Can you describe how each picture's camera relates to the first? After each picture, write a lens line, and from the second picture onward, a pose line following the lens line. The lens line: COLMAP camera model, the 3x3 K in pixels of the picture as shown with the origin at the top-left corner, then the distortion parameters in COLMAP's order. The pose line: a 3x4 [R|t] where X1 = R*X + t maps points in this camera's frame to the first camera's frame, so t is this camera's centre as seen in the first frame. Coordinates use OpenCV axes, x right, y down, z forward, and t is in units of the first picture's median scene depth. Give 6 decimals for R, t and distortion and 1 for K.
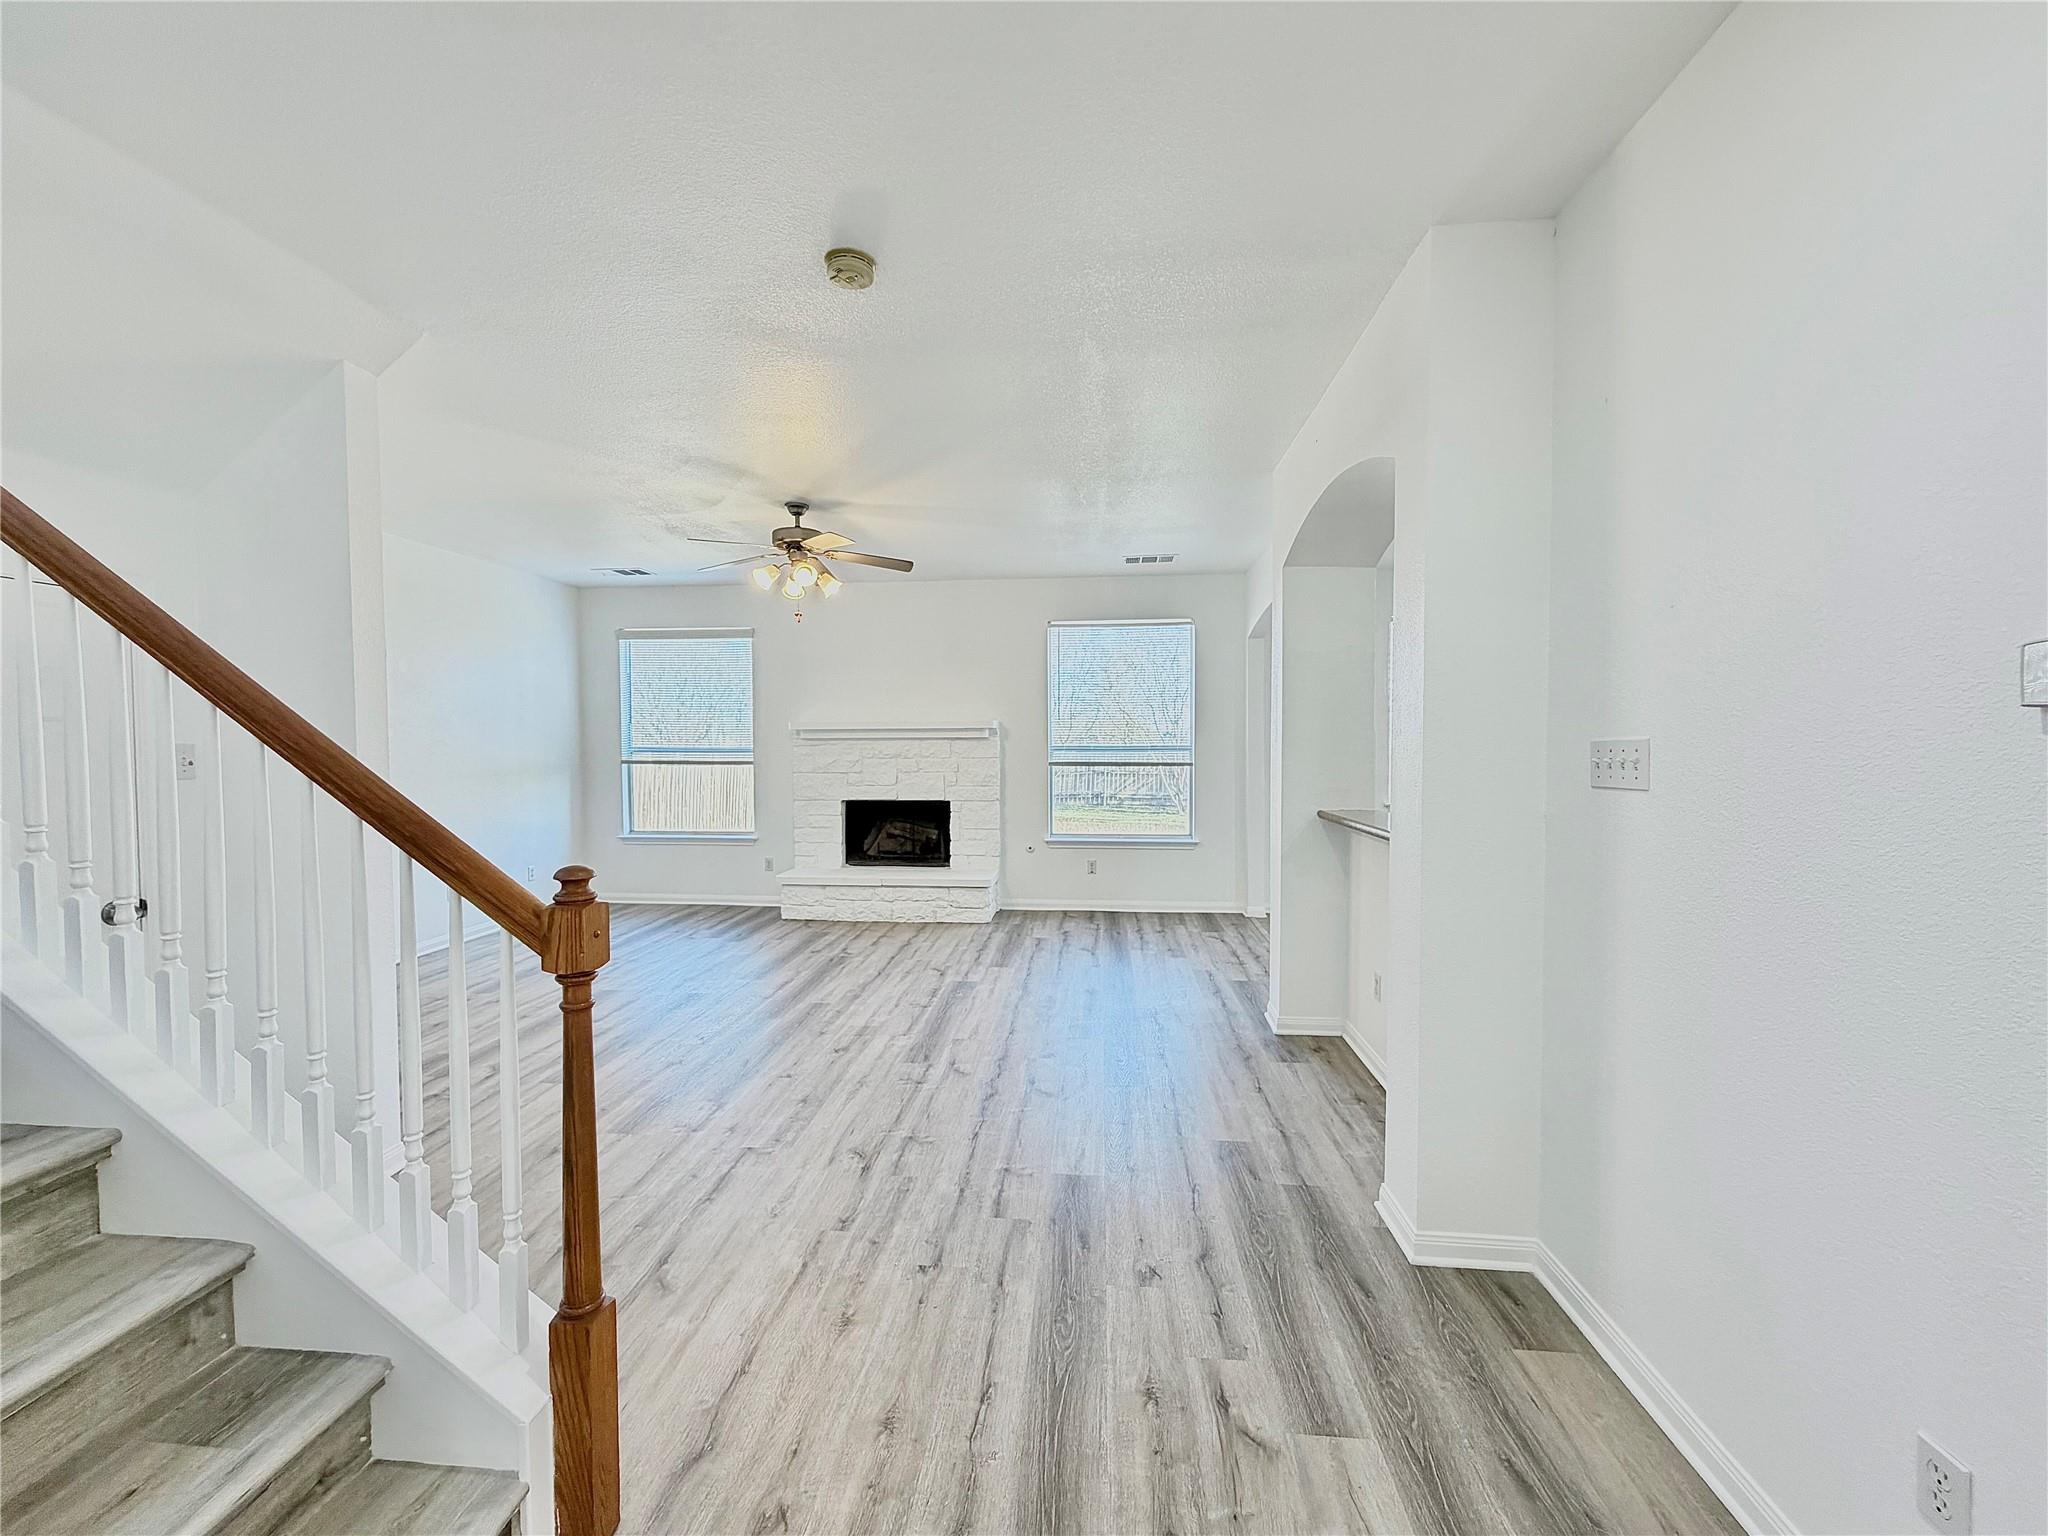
lens RADIAL K [[816.3, 0, 1018.9], [0, 816.3, 769.8], [0, 0, 1]] dist [-0.001207, 0.000385]
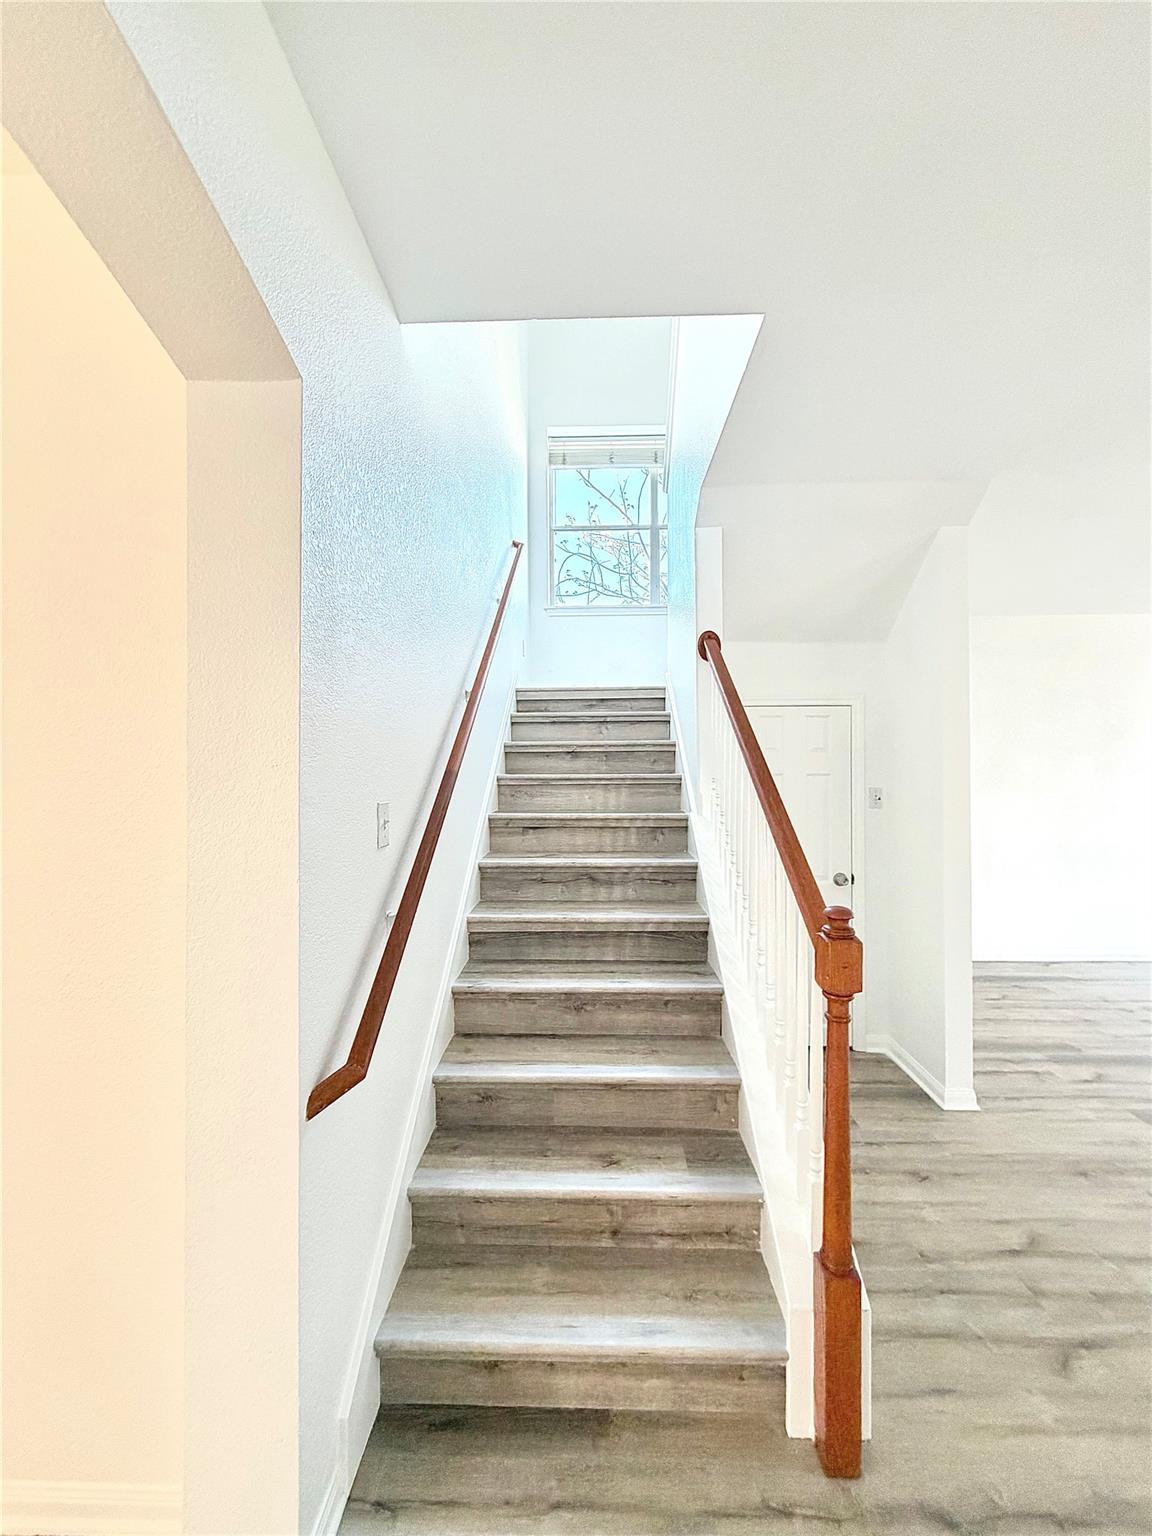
lens RADIAL K [[612.2, 0, 578.8], [0, 612.2, 759.2], [0, 0, 1]] dist [-0.001207, 0.000385]
pose [[0.070953, -0.021144, -0.997256, 0.159180], [-0.030661, 0.999257, -0.023368, -0.030816], [0.997008, 0.032235, 0.070252, 0.213148]]
